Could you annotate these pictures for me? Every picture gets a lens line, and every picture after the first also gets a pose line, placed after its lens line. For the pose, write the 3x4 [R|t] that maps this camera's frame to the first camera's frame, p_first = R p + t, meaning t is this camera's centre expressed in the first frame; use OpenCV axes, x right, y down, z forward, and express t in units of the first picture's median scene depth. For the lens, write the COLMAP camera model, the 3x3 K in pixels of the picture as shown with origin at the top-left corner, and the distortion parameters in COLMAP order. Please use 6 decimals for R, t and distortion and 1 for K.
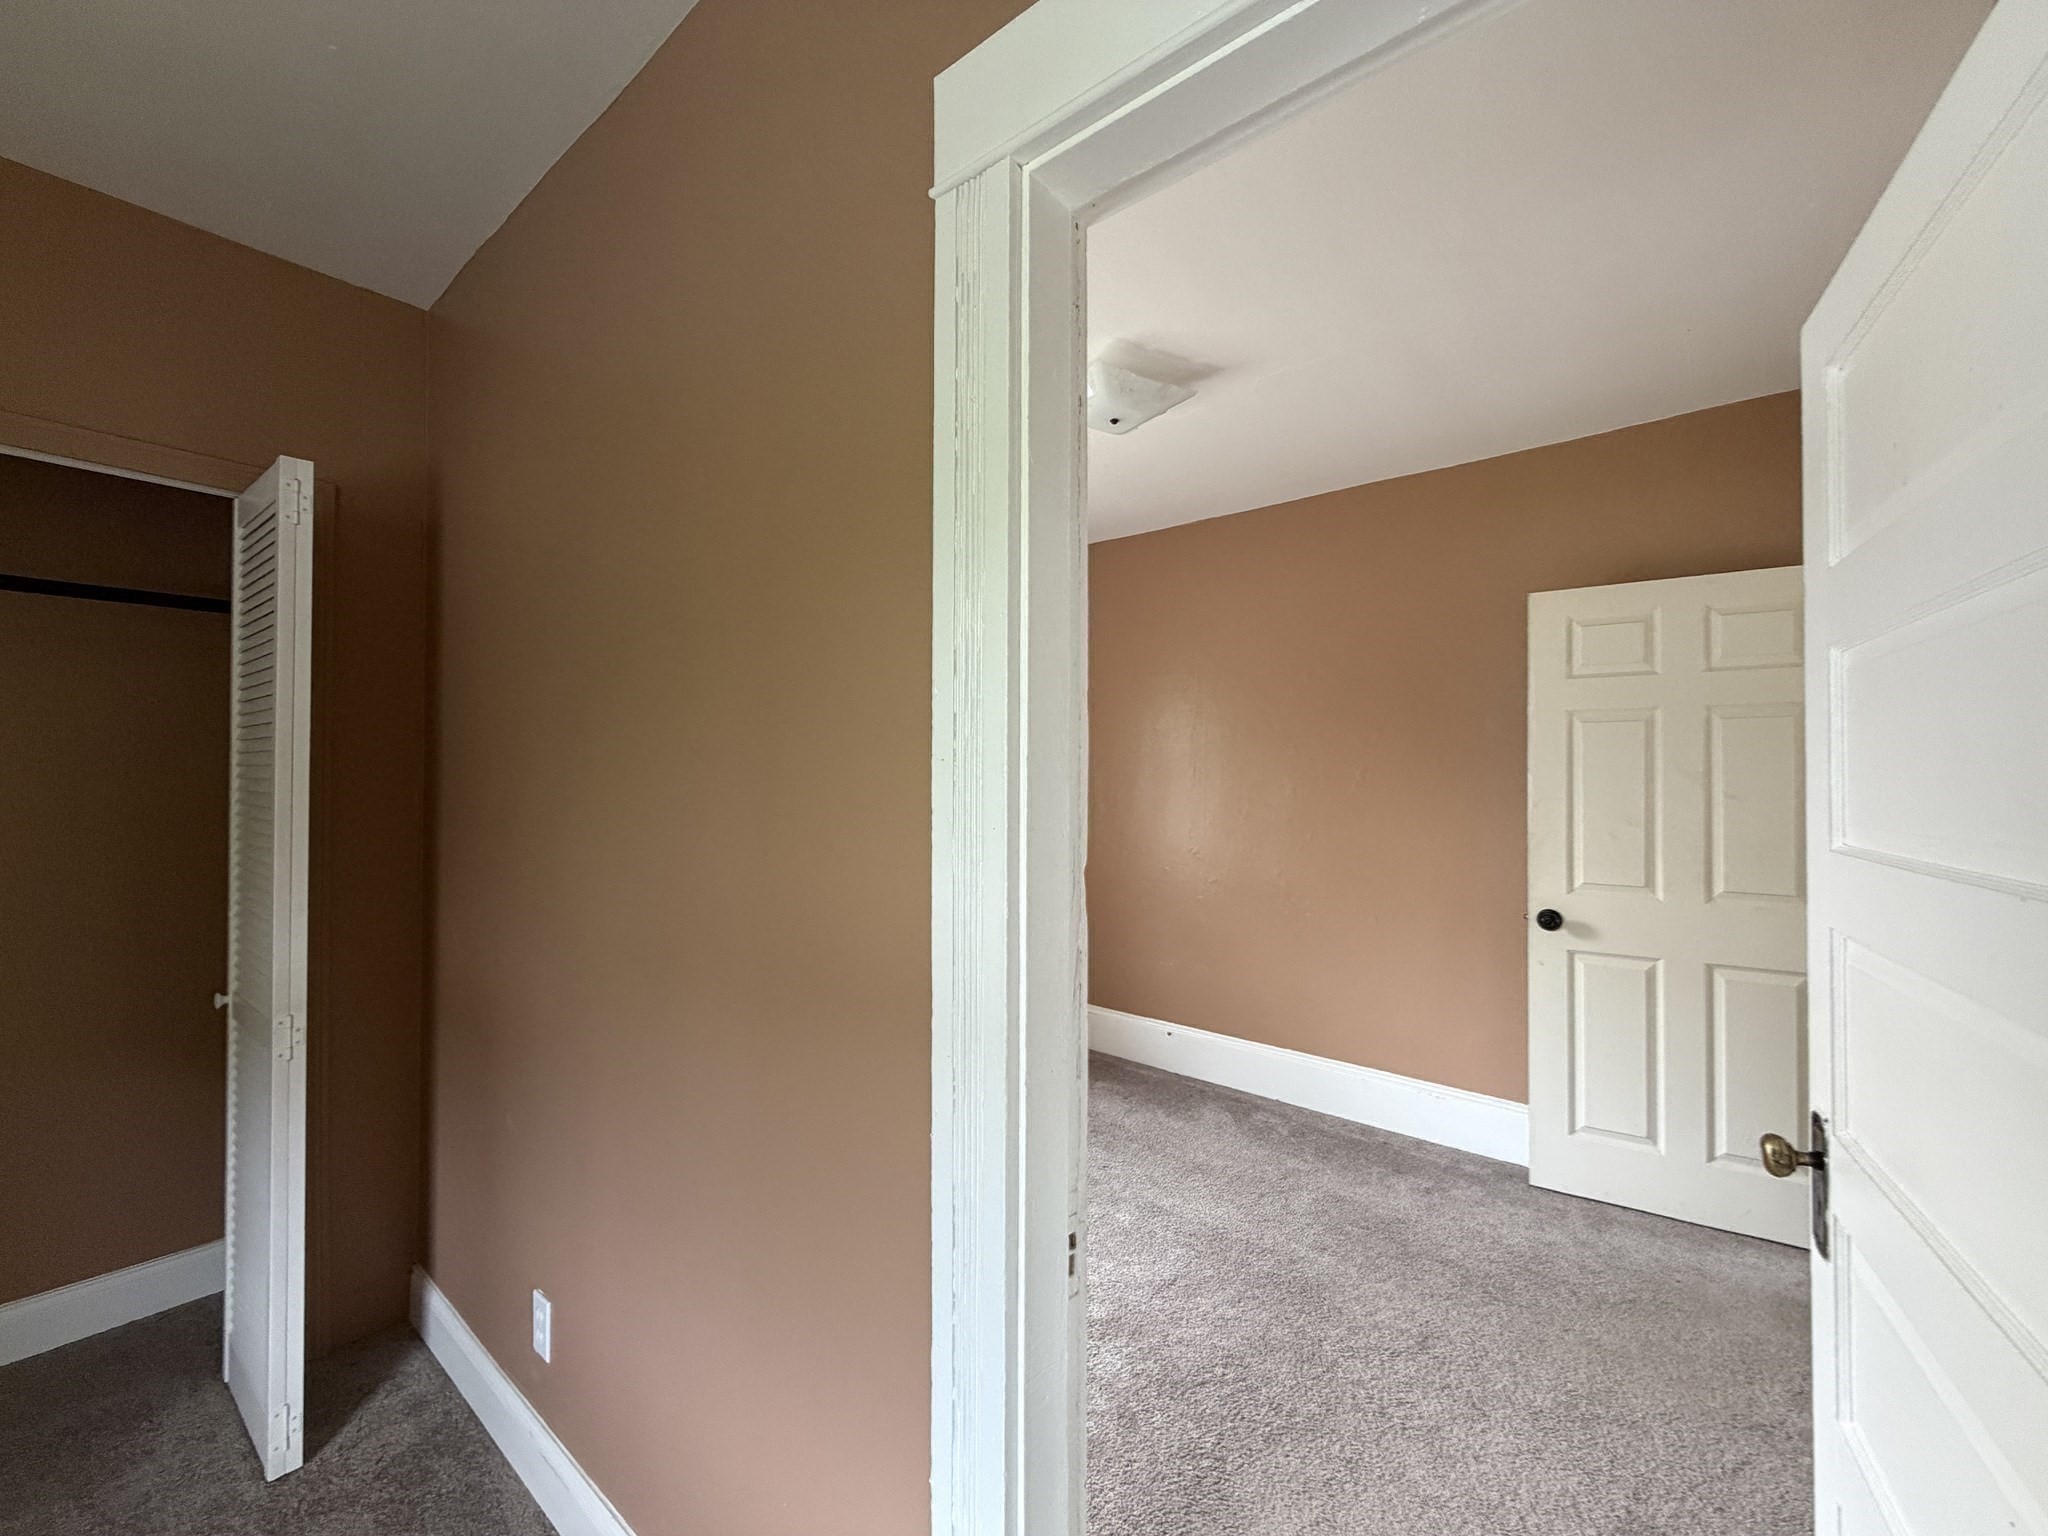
lens RADIAL K [[816.1, 0, 1025.9], [0, 816.1, 767.9], [0, 0, 1]] dist [0.000355, -0.000038]
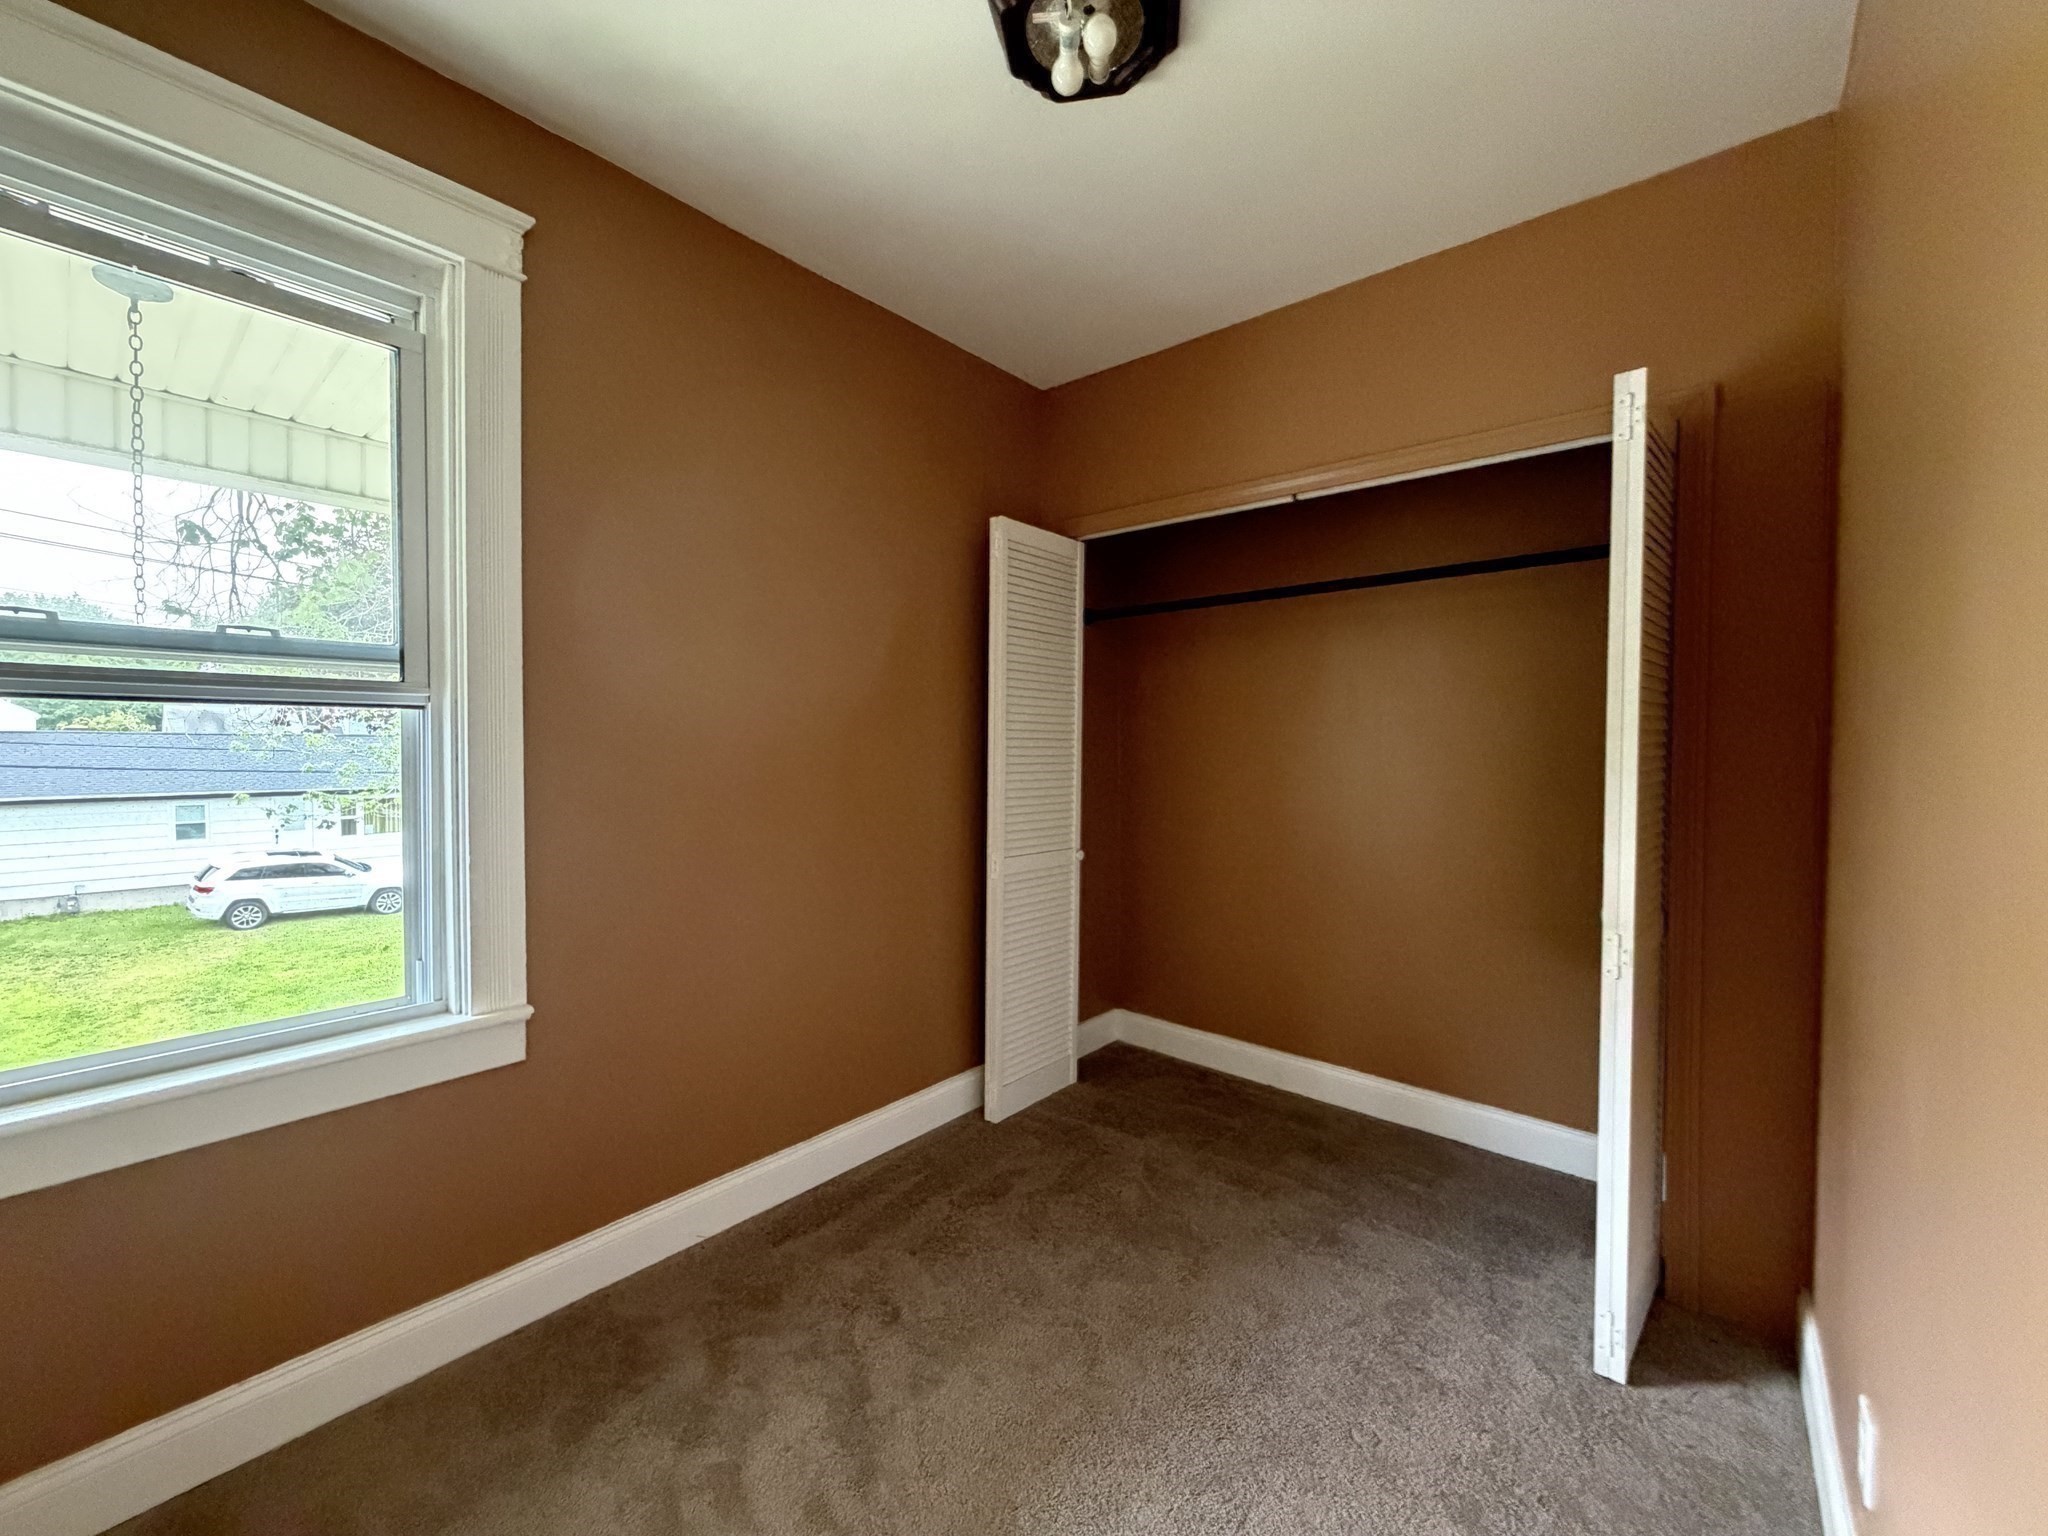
lens RADIAL K [[816.1, 0, 1027.7], [0, 816.1, 770.0], [0, 0, 1]] dist [0.000355, -0.000038]
pose [[-0.017705, 0.023681, -0.999563, 0.105900], [0.005646, 0.999706, 0.023584, 0.068258], [0.999827, -0.005226, -0.017833, 0.273167]]
